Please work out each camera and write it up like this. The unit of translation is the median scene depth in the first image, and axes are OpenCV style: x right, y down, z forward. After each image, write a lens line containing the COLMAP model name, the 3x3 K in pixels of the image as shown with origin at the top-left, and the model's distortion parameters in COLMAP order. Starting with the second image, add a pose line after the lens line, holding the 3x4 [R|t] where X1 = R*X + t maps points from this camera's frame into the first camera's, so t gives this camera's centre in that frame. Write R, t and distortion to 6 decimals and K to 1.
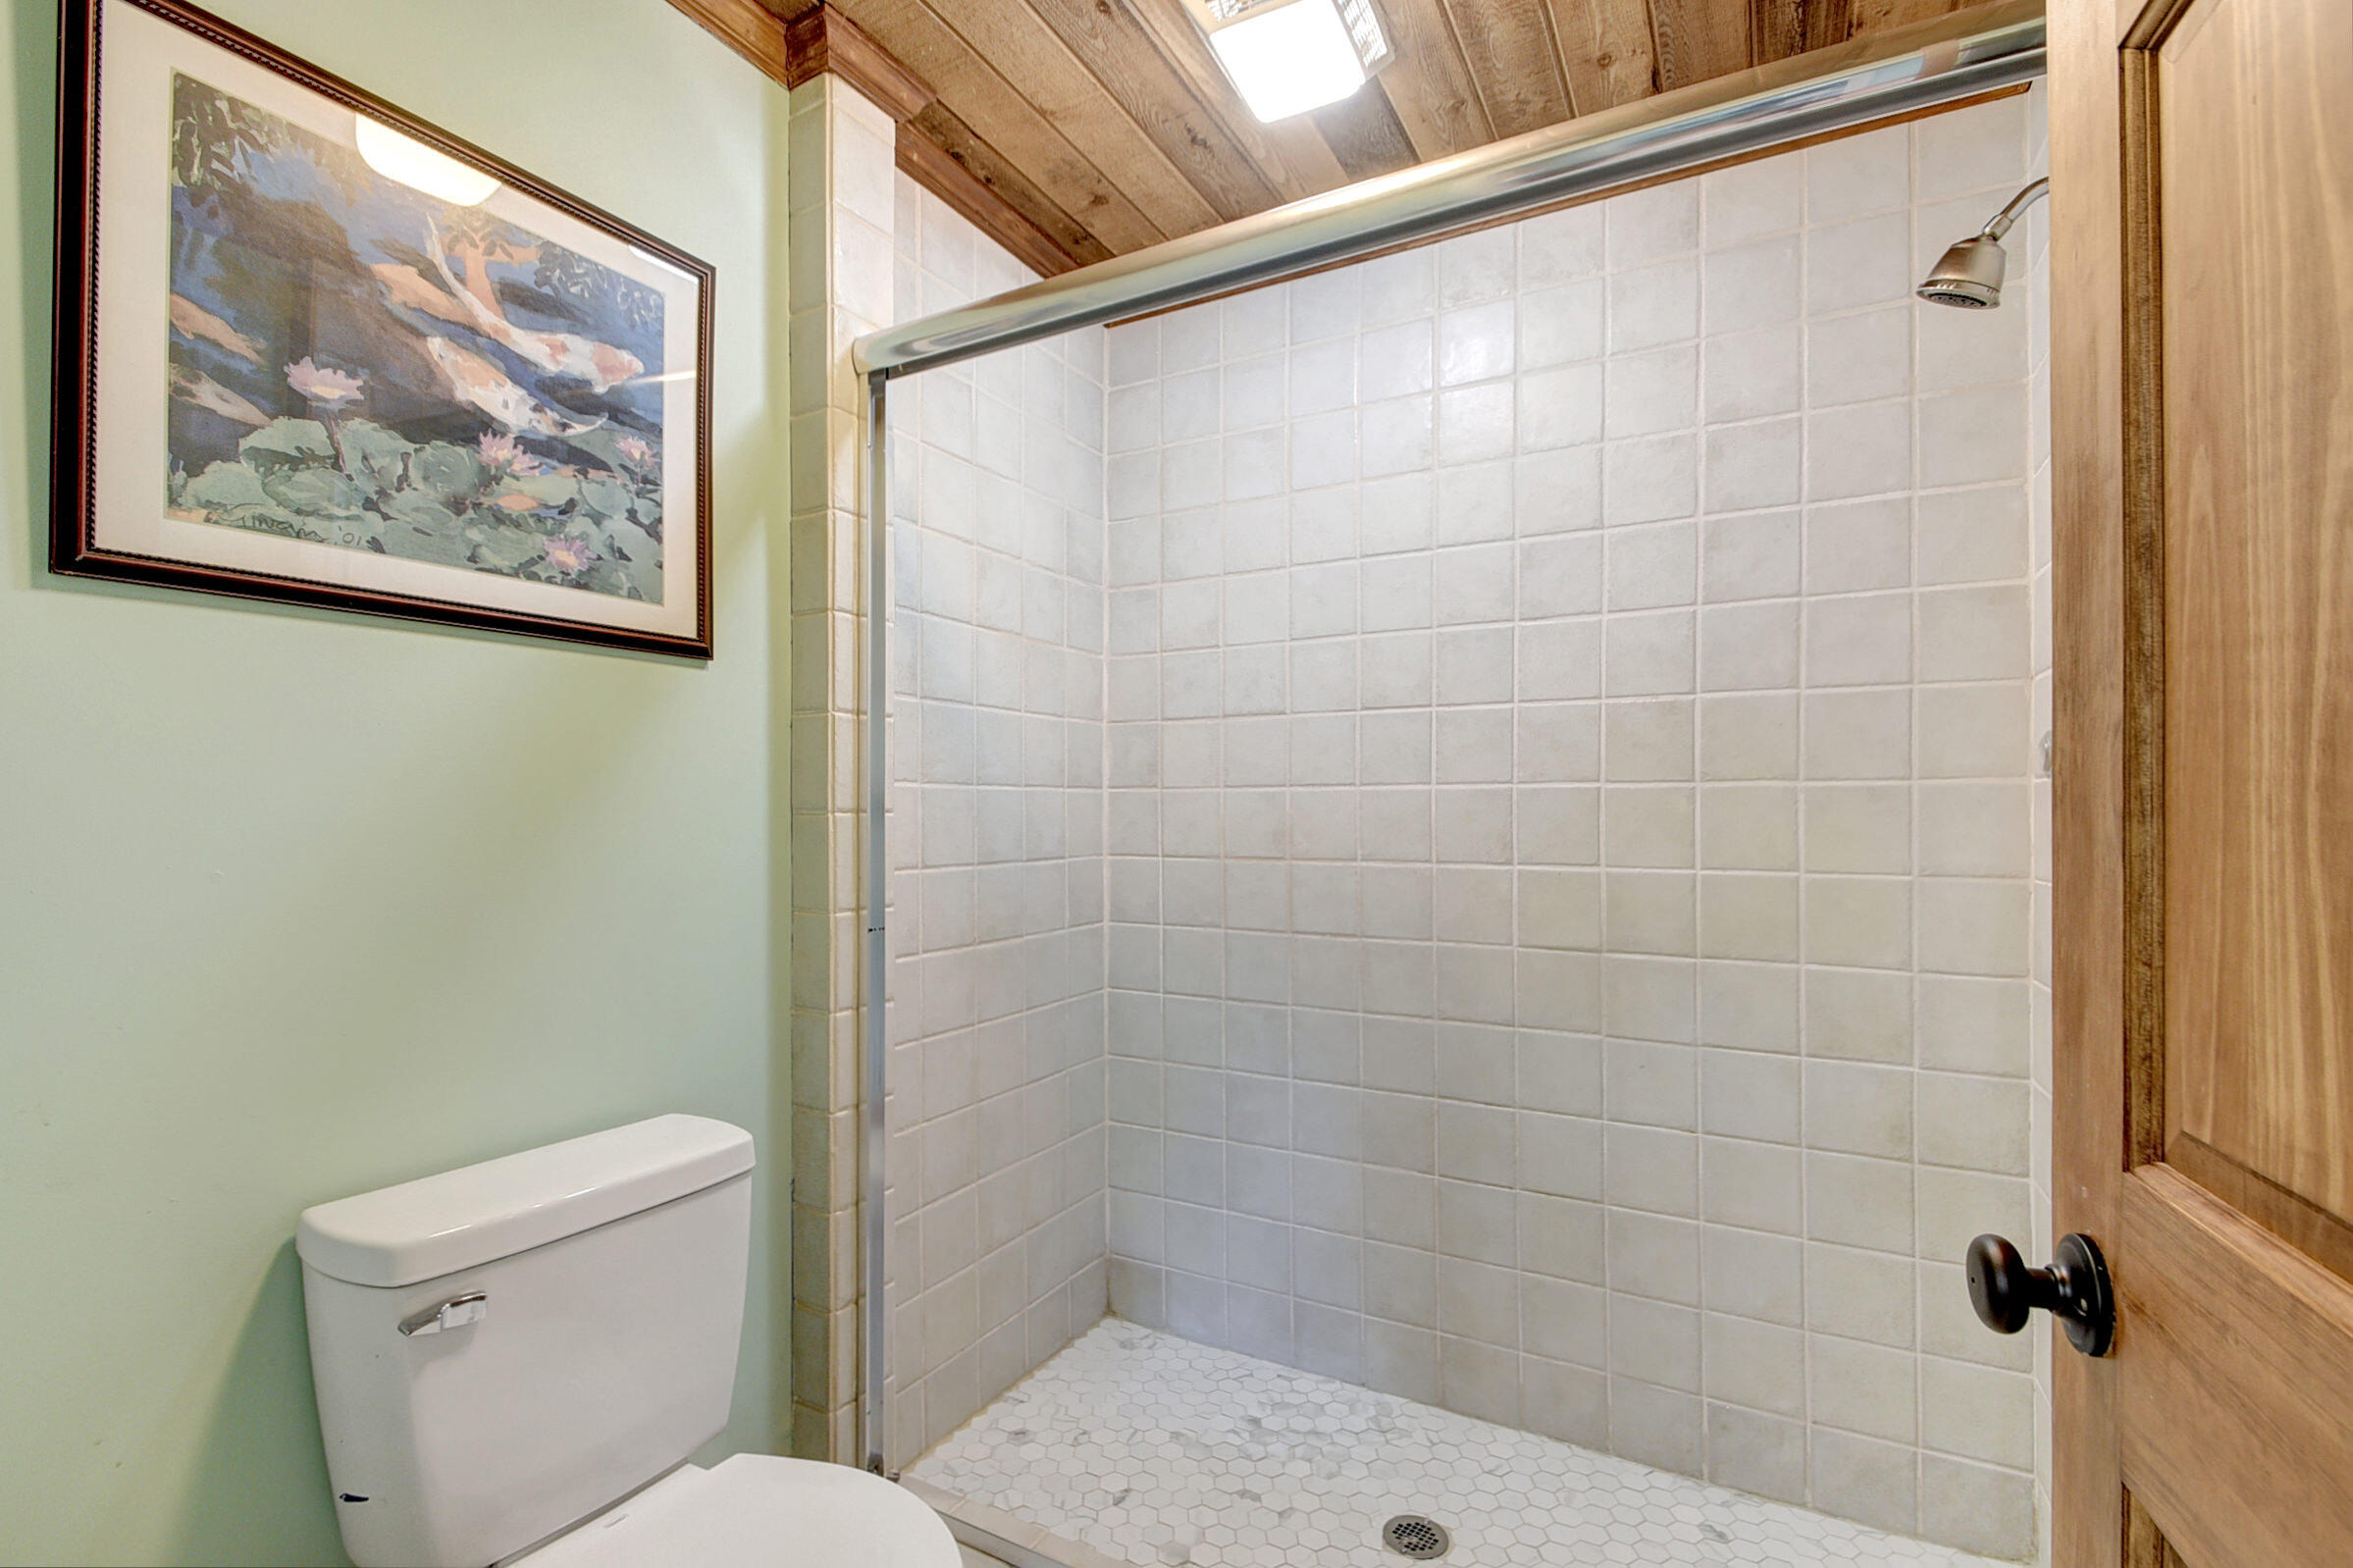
lens RADIAL K [[1044.3, 0, 1171.1], [0, 1044.3, 794.9], [0, 0, 1]] dist [0.013157, -0.009538]
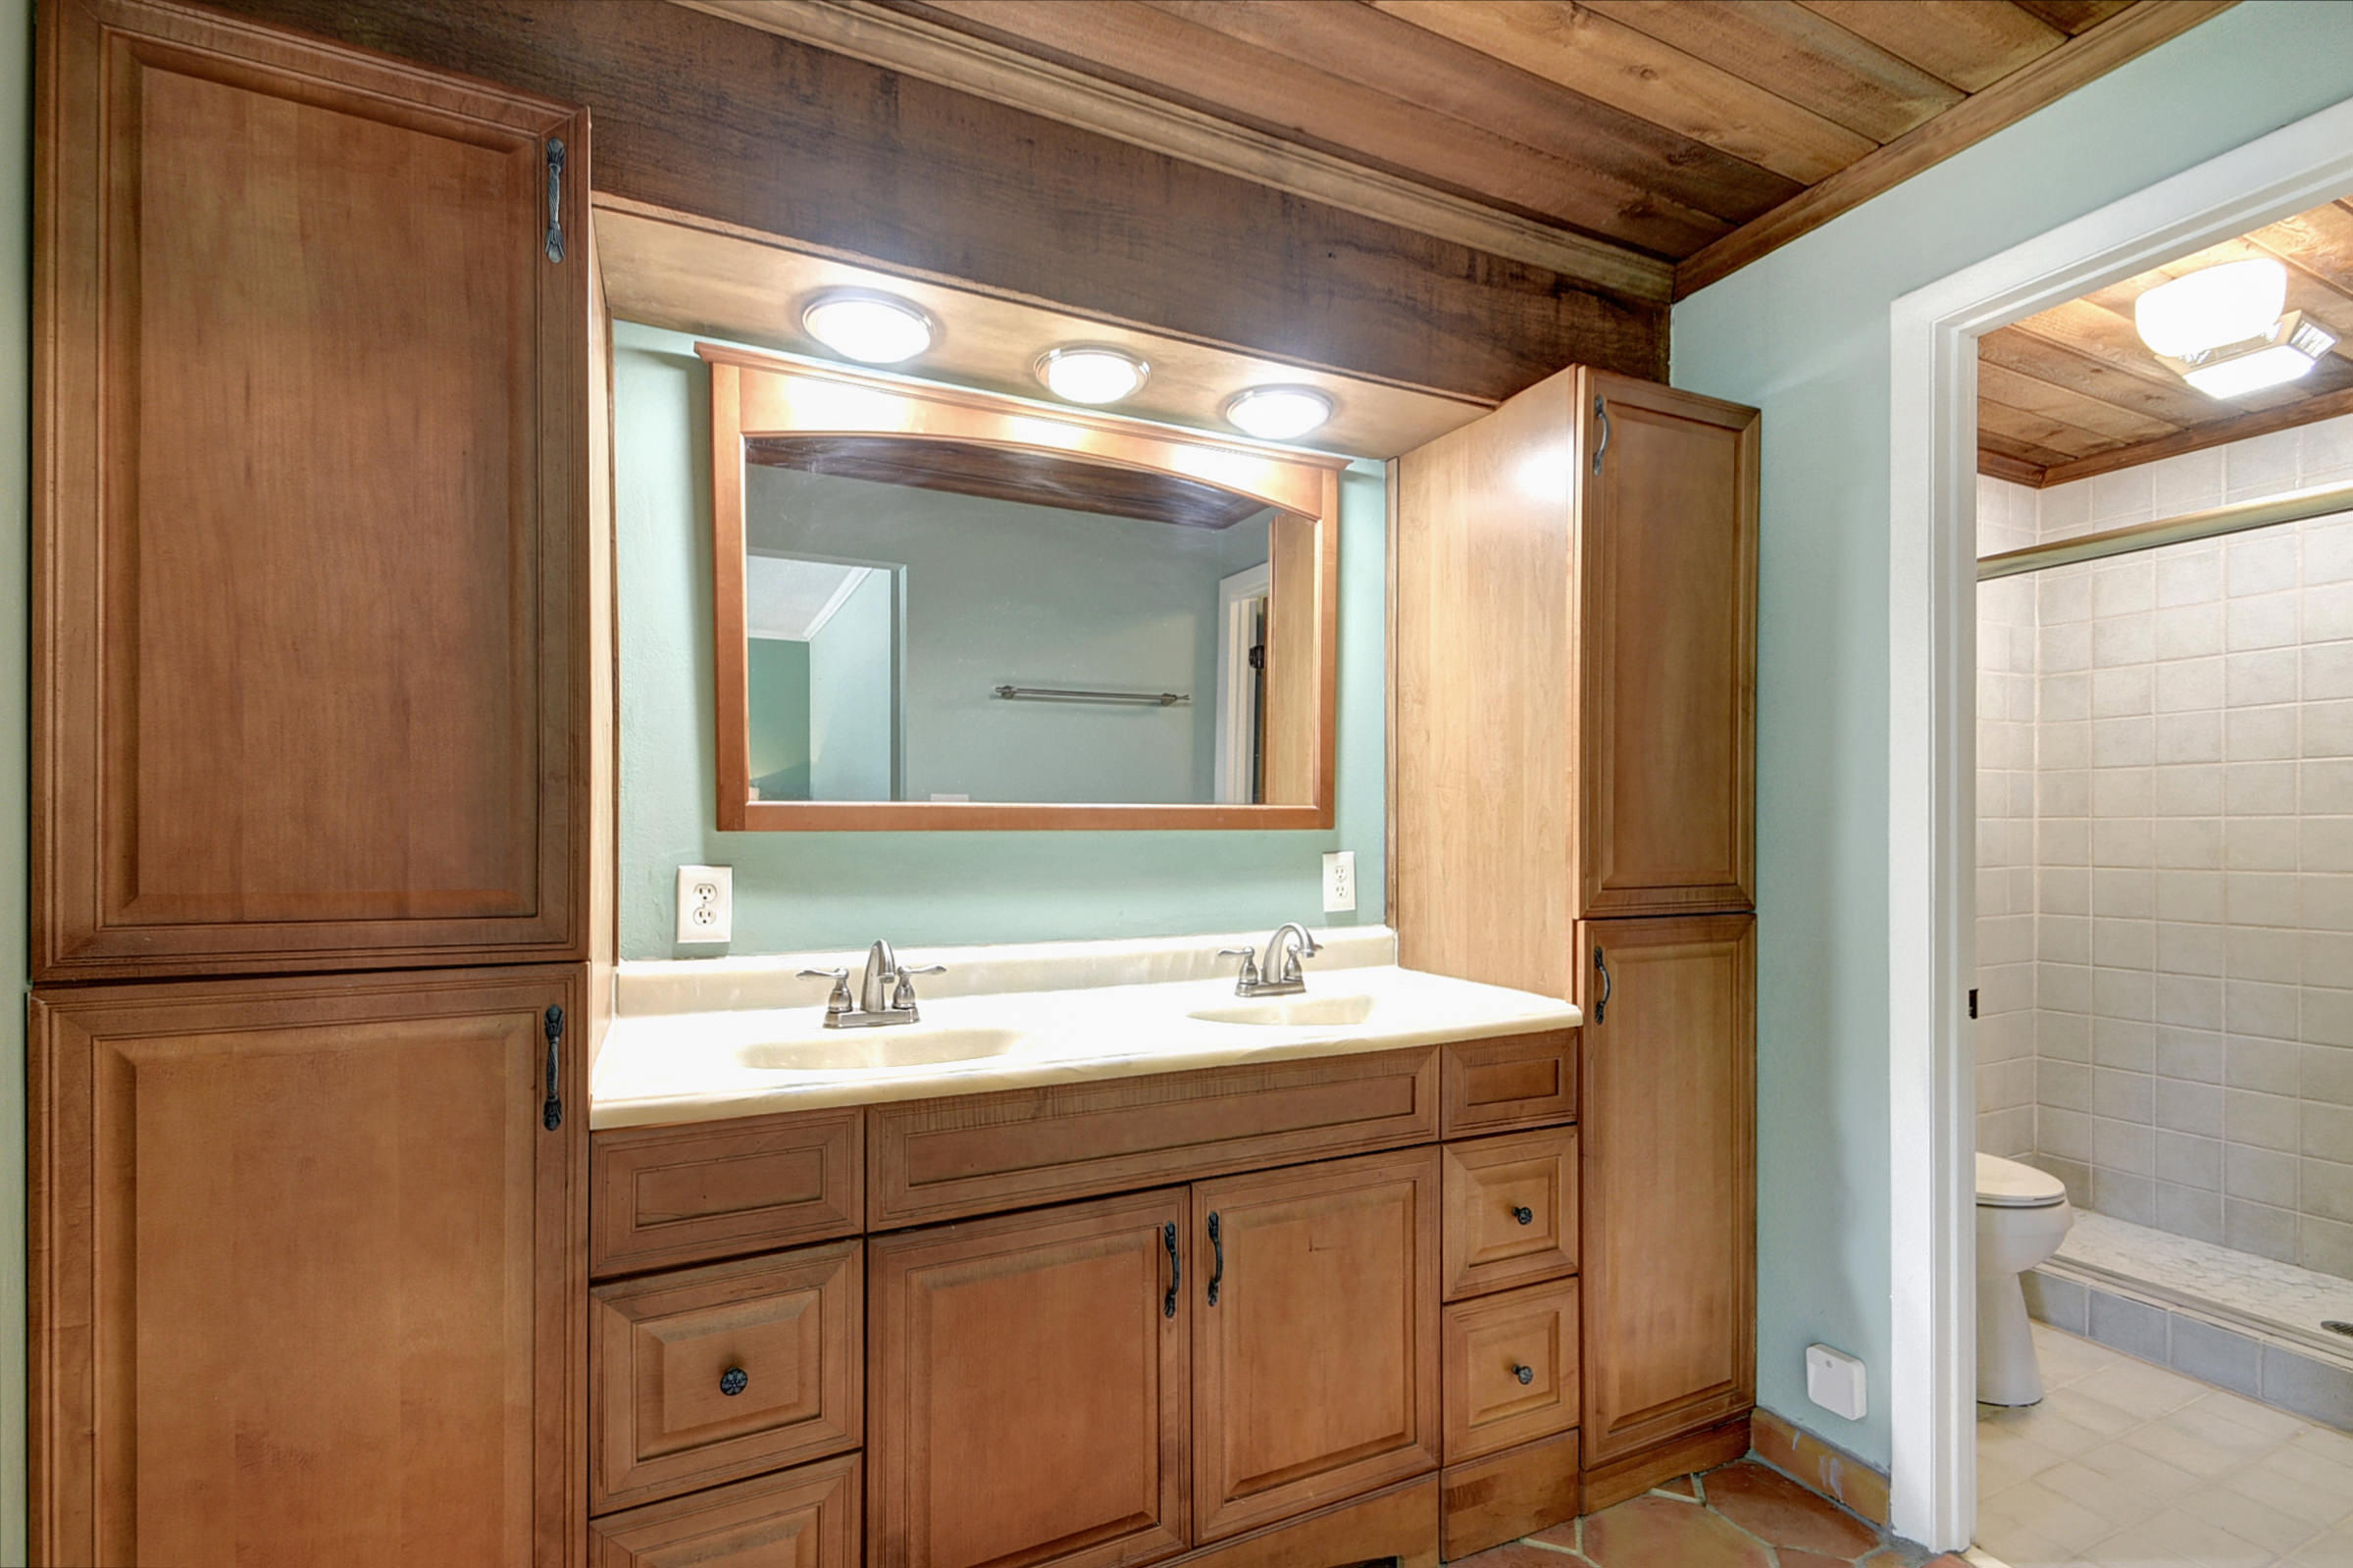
lens RADIAL K [[1044.2, 0, 1154.0], [0, 1044.2, 835.6], [0, 0, 1]] dist [0.013157, -0.009538]
pose [[0.807111, 0.001754, -0.590397, -0.193274], [0.008686, 0.999852, 0.014846, -0.014482], [0.590335, -0.017111, 0.806977, -0.861010]]
